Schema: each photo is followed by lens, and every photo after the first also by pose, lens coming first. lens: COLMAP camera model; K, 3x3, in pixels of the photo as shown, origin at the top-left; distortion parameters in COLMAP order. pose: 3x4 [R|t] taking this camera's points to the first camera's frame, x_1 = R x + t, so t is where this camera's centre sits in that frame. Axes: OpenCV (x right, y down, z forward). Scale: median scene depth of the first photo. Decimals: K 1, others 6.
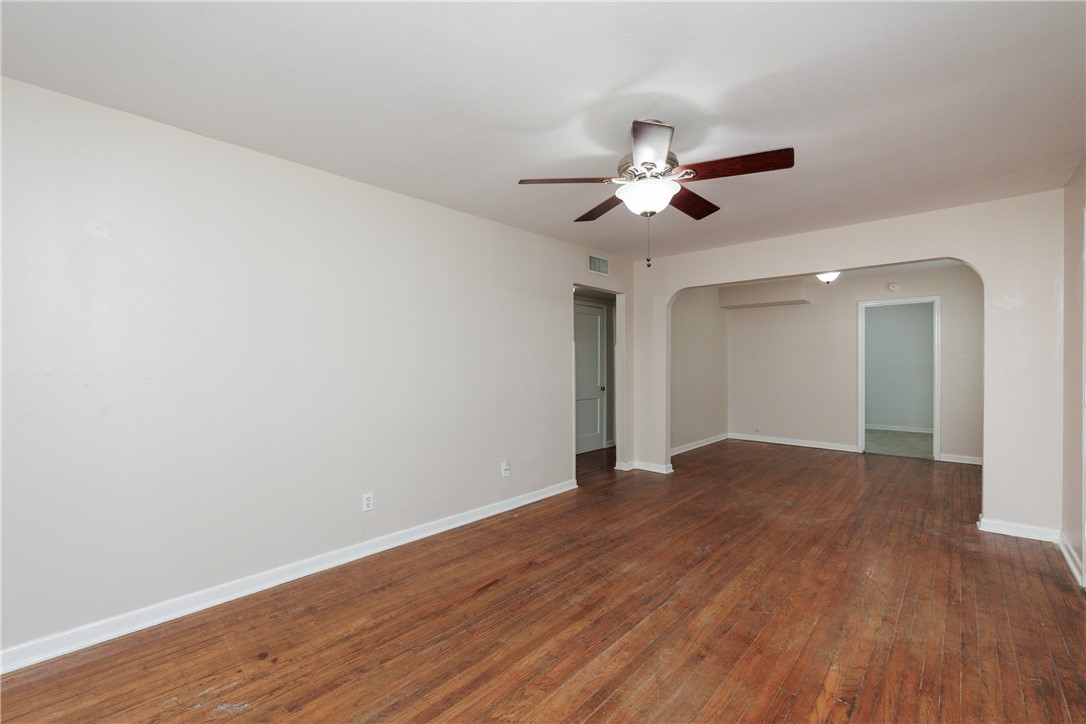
lens RADIAL K [[466.5, 0, 548.6], [0, 466.5, 359.0], [0, 0, 1]] dist [-0.011736, 0.001380]
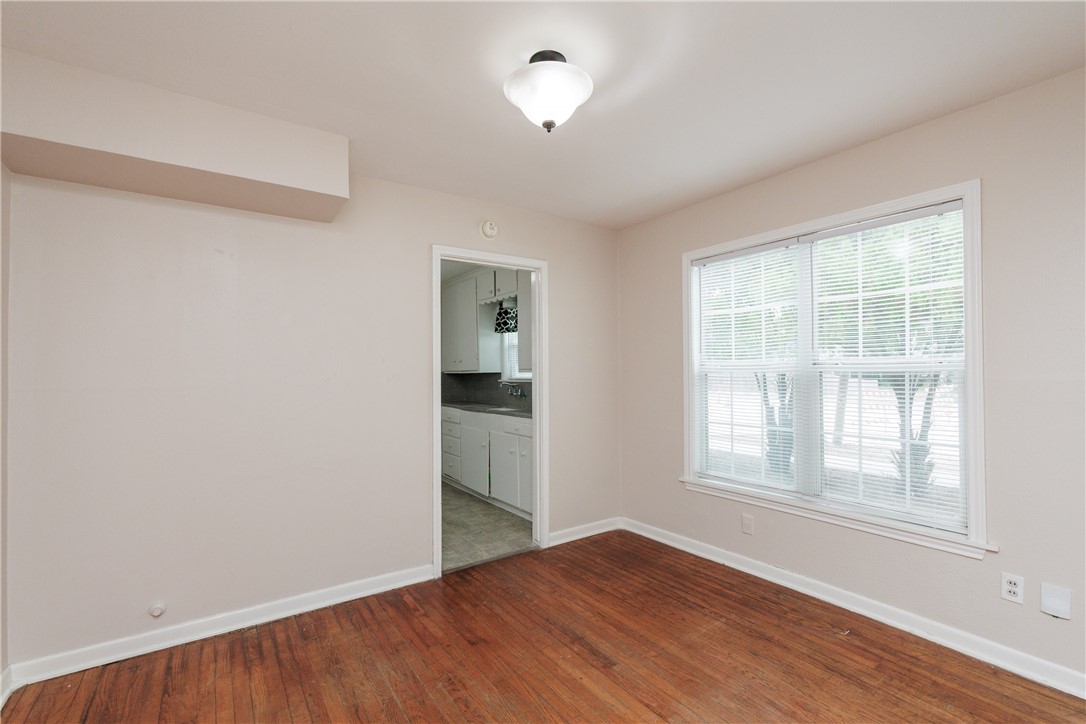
lens RADIAL K [[466.5, 0, 543.4], [0, 466.5, 370.0], [0, 0, 1]] dist [-0.011736, 0.001380]
pose [[0.218556, 0.000256, 0.975824, 0.525679], [0.004382, 0.999990, -0.001244, -0.002533], [-0.975815, 0.004548, 0.218553, 1.687126]]
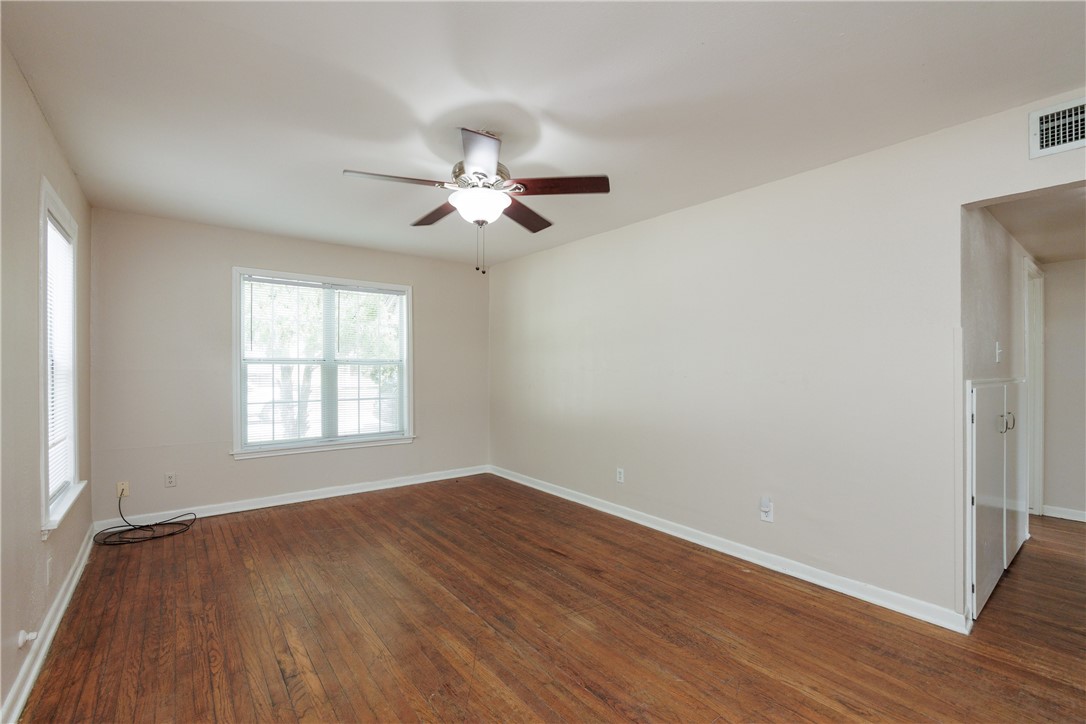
lens RADIAL K [[466.5, 0, 539.2], [0, 466.5, 368.2], [0, 0, 1]] dist [-0.011736, 0.001380]
pose [[-0.174157, 0.012151, -0.984643, 0.911677], [0.004381, 0.999924, 0.011564, -0.005166], [0.984708, -0.002299, -0.174197, 0.999463]]
